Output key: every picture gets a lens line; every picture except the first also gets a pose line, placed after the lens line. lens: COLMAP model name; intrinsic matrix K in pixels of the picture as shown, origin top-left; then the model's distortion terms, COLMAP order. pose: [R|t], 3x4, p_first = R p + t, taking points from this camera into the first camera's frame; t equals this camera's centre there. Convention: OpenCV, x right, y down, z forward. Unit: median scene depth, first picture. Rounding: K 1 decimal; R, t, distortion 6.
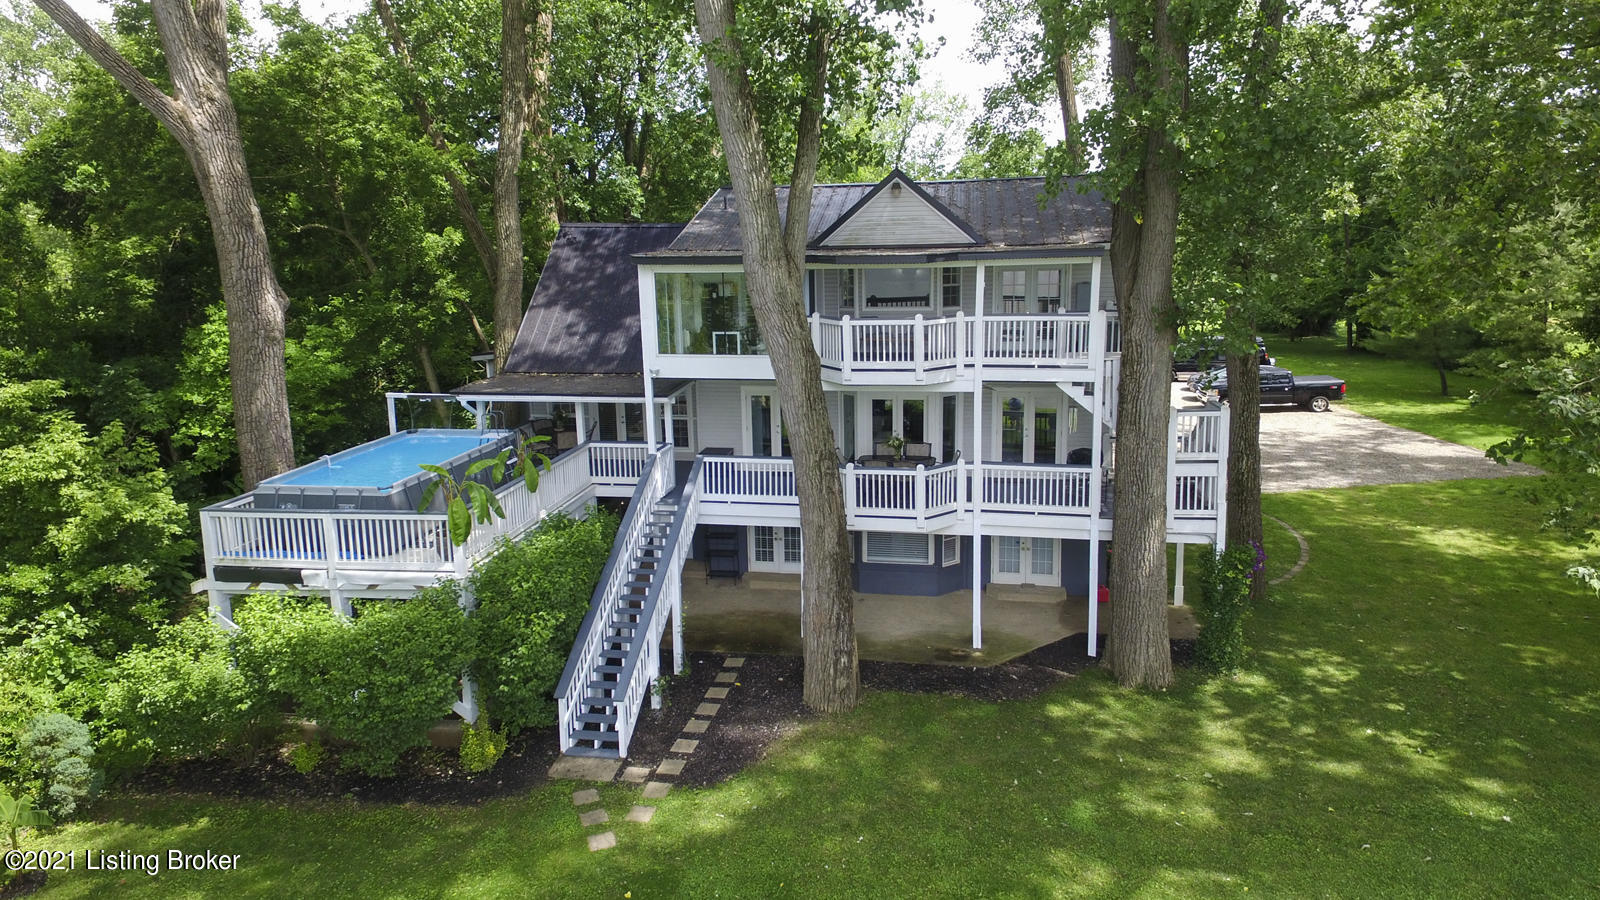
lens RADIAL K [[935.8, 0, 789.5], [0, 935.8, 414.2], [0, 0, 1]] dist [0.123790, -0.083890]
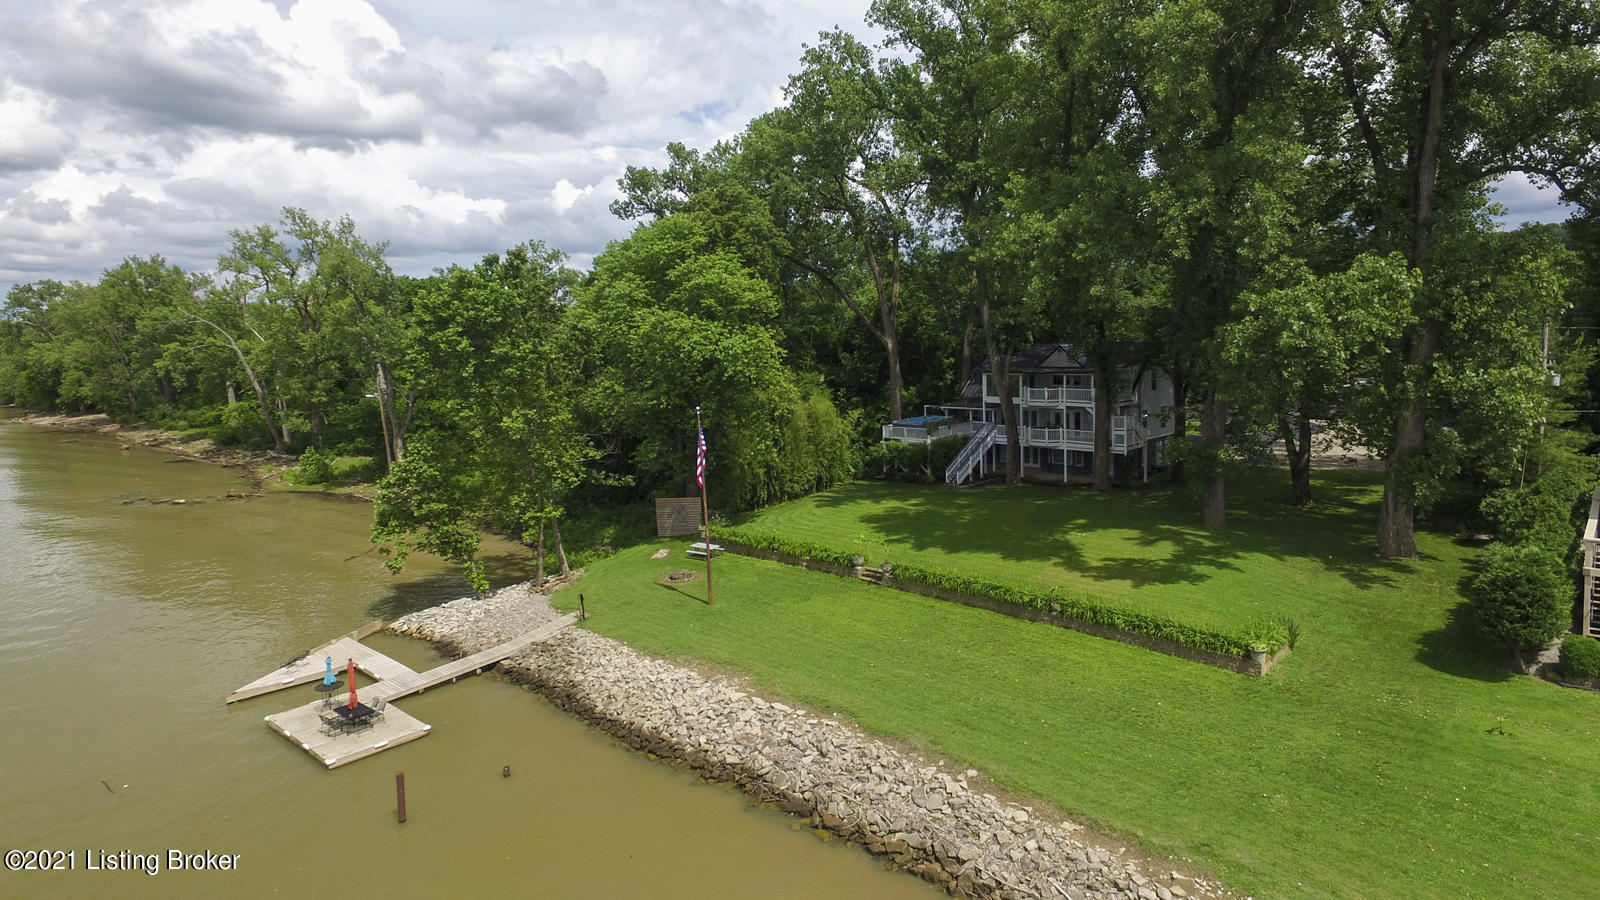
lens RADIAL K [[919.7, 0, 793.1], [0, 919.7, 417.0], [0, 0, 1]] dist [0.122129, -0.082427]
pose [[0.807767, 0.043995, -0.587858, 1.524488], [-0.075730, 0.996693, -0.029468, 0.200841], [0.584618, 0.068322, 0.808427, -2.626562]]
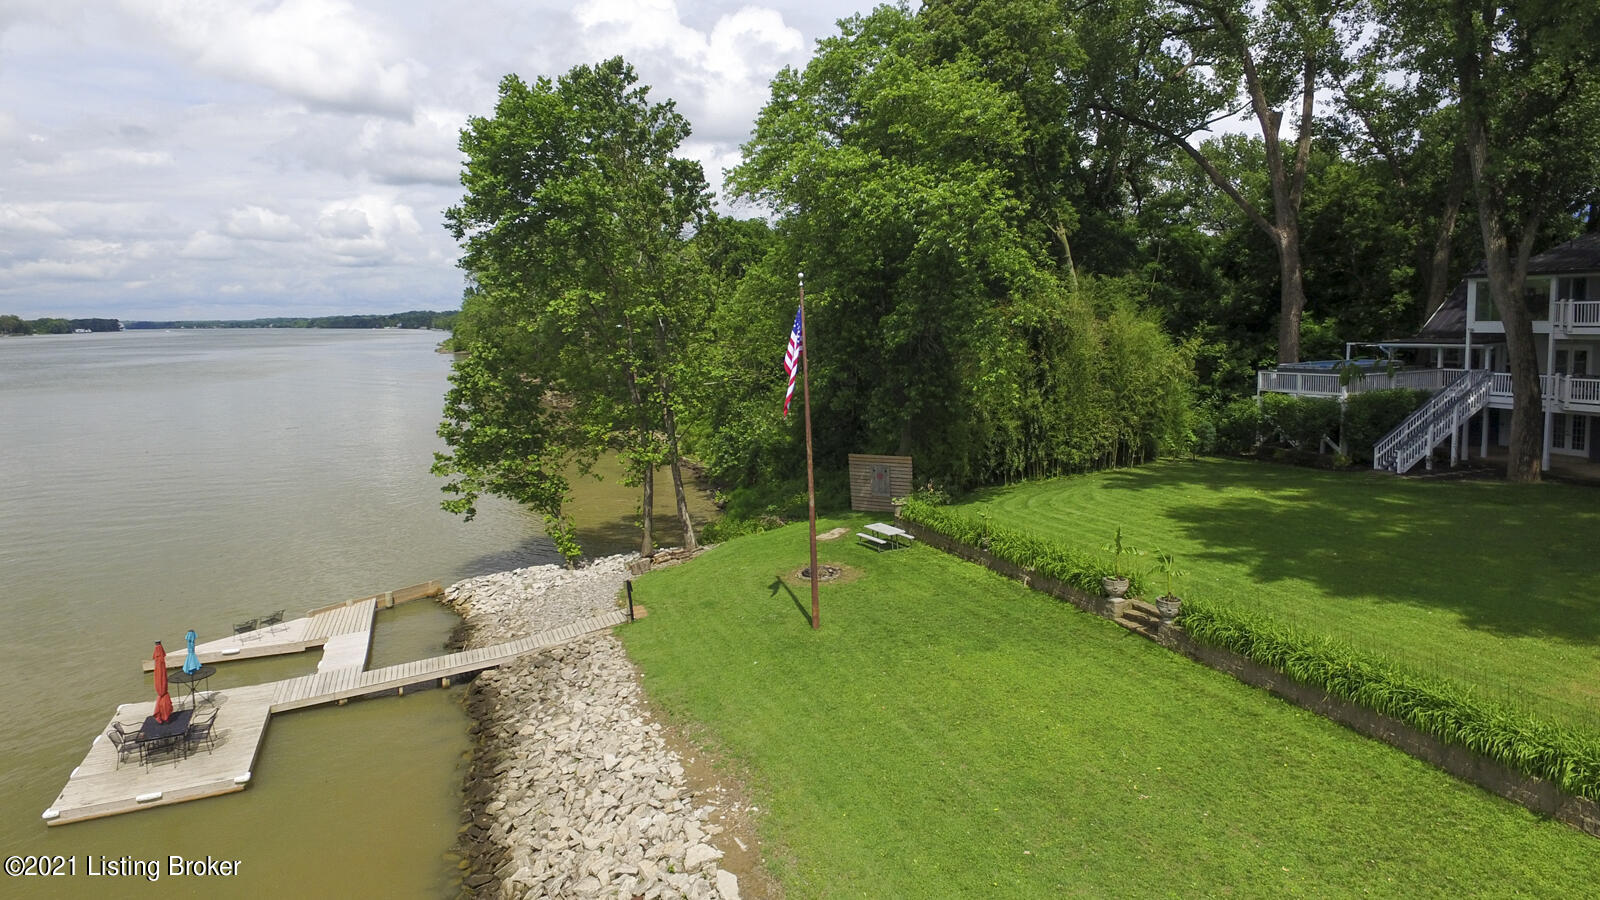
lens RADIAL K [[919.7, 0, 793.1], [0, 919.7, 417.0], [0, 0, 1]] dist [0.122129, -0.082427]
pose [[0.486767, 0.086754, -0.869213, 1.065479], [-0.124833, 0.991752, 0.029076, 0.295318], [0.864566, 0.094353, 0.493582, -1.432828]]
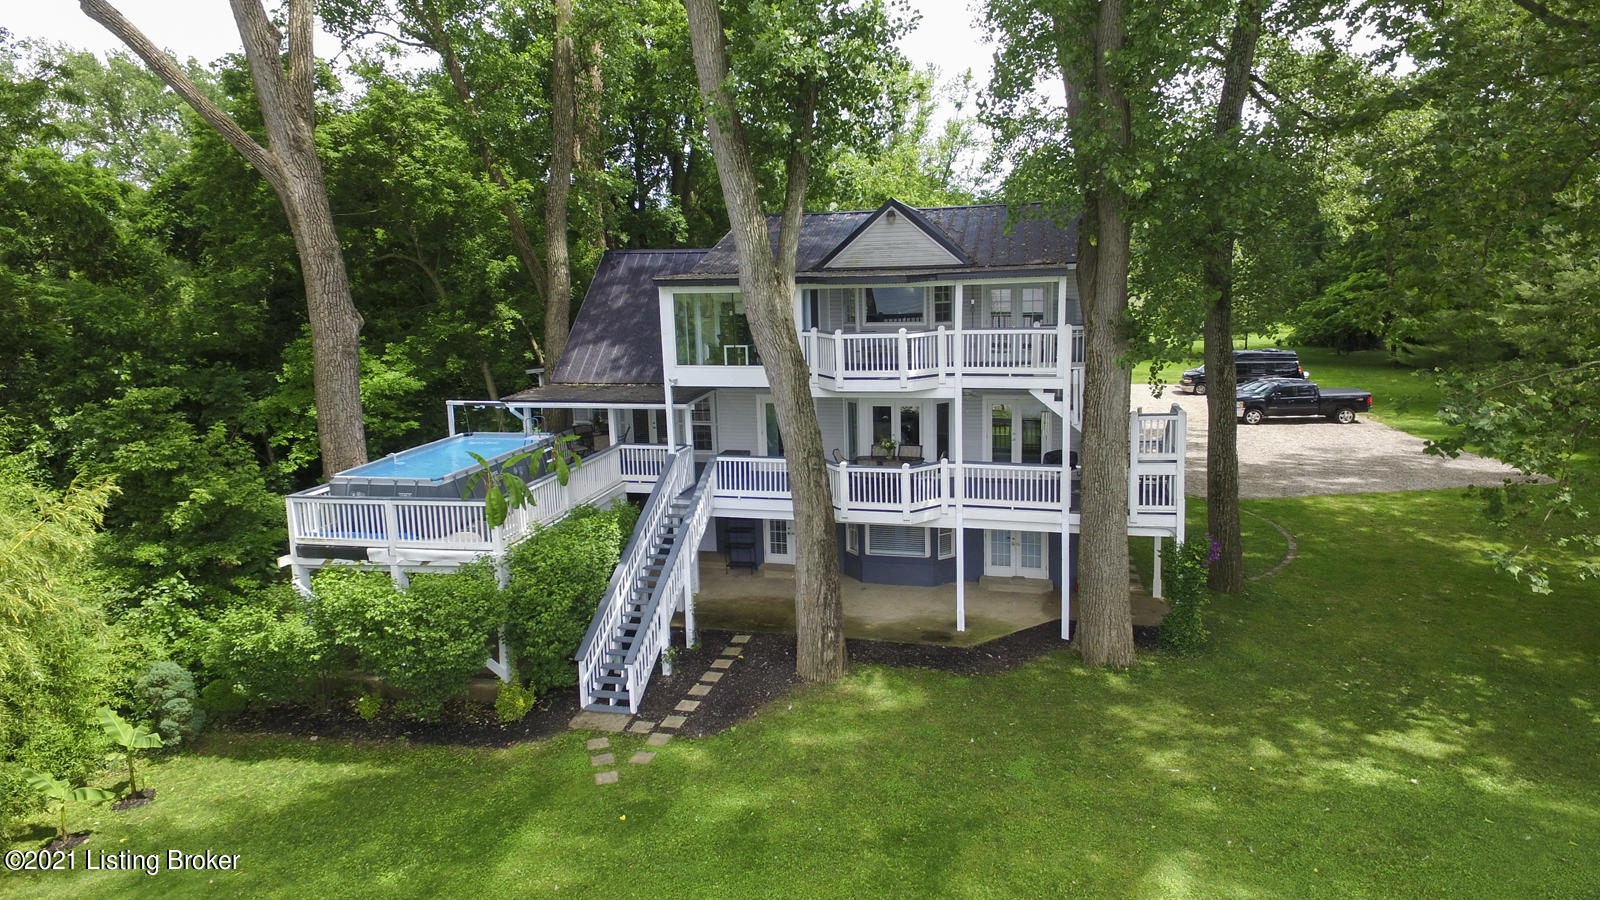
lens RADIAL K [[919.7, 0, 793.1], [0, 919.7, 417.0], [0, 0, 1]] dist [0.122129, -0.082427]
pose [[0.997376, 0.000950, -0.072394, 0.086008], [-0.002030, 0.999888, -0.014846, 0.015450], [0.072371, 0.014954, 0.997266, -0.102186]]
